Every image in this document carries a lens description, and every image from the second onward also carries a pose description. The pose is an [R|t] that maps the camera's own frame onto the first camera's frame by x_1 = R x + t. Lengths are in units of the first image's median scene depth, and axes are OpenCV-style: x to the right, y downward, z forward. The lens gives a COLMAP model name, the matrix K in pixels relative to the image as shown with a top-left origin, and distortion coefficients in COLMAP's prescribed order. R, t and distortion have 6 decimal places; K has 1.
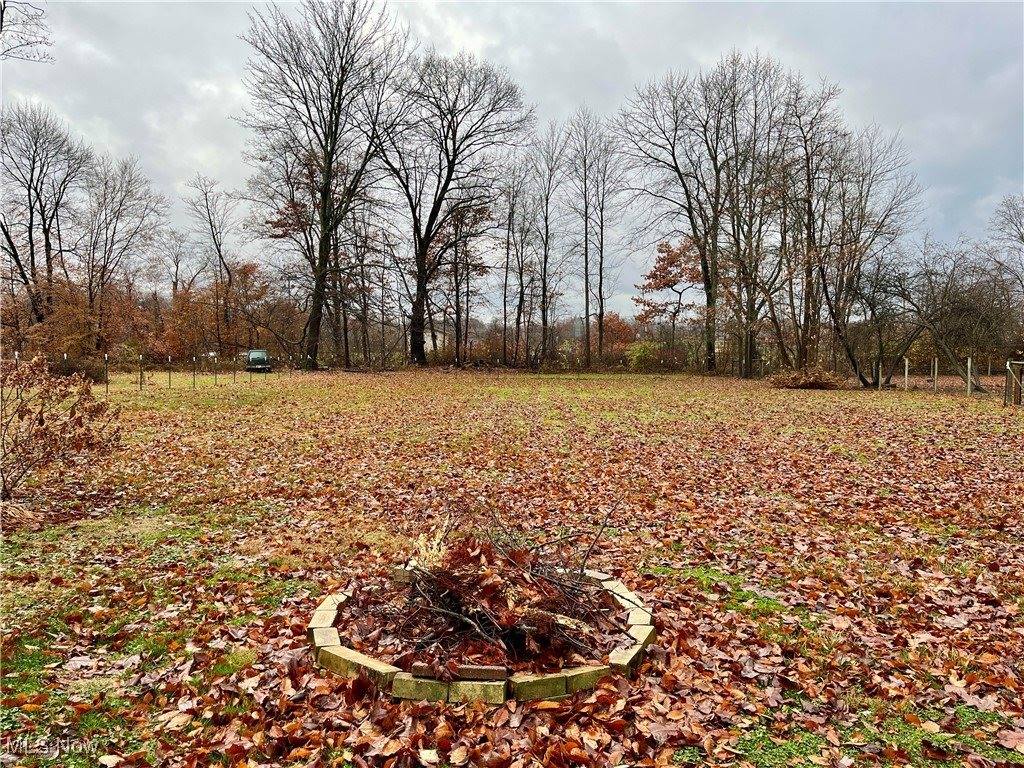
lens RADIAL K [[771.5, 0, 509.7], [0, 771.5, 380.7], [0, 0, 1]] dist [0.030045, -0.029666]
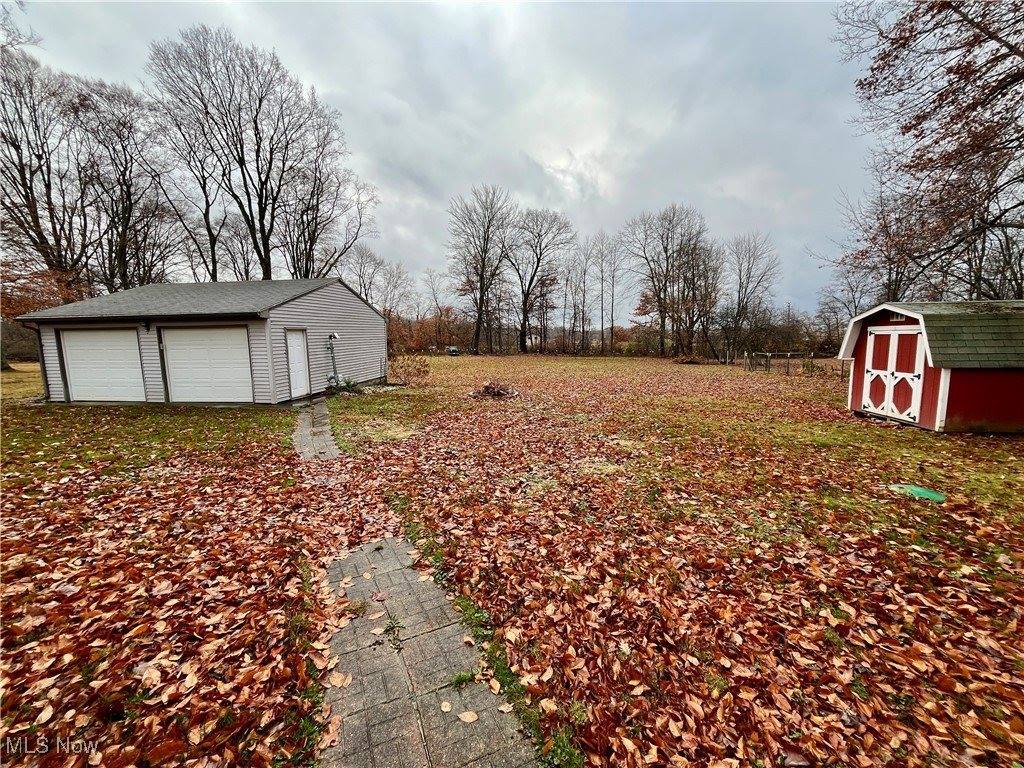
lens RADIAL K [[408.0, 0, 509.0], [0, 408.0, 385.1], [0, 0, 1]] dist [-0.010474, 0.001459]
pose [[0.984544, 0.014862, -0.174505, 0.045647], [-0.003898, 0.998006, 0.063005, -0.000559], [0.175093, -0.061351, 0.982639, -0.153215]]
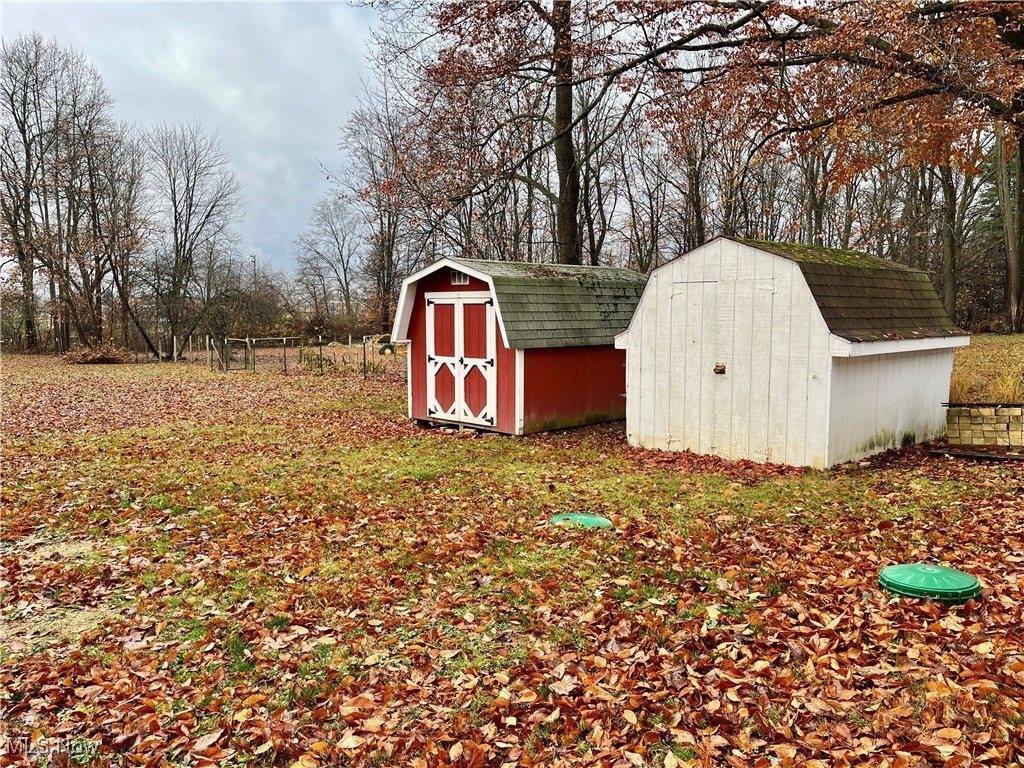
lens RADIAL K [[771.5, 0, 511.4], [0, 771.5, 378.3], [0, 0, 1]] dist [0.030045, -0.029666]
pose [[0.735190, -0.051884, 0.675873, 0.036828], [0.030247, 0.998584, 0.043756, 0.000209], [-0.677186, -0.011726, 0.735718, -0.139579]]
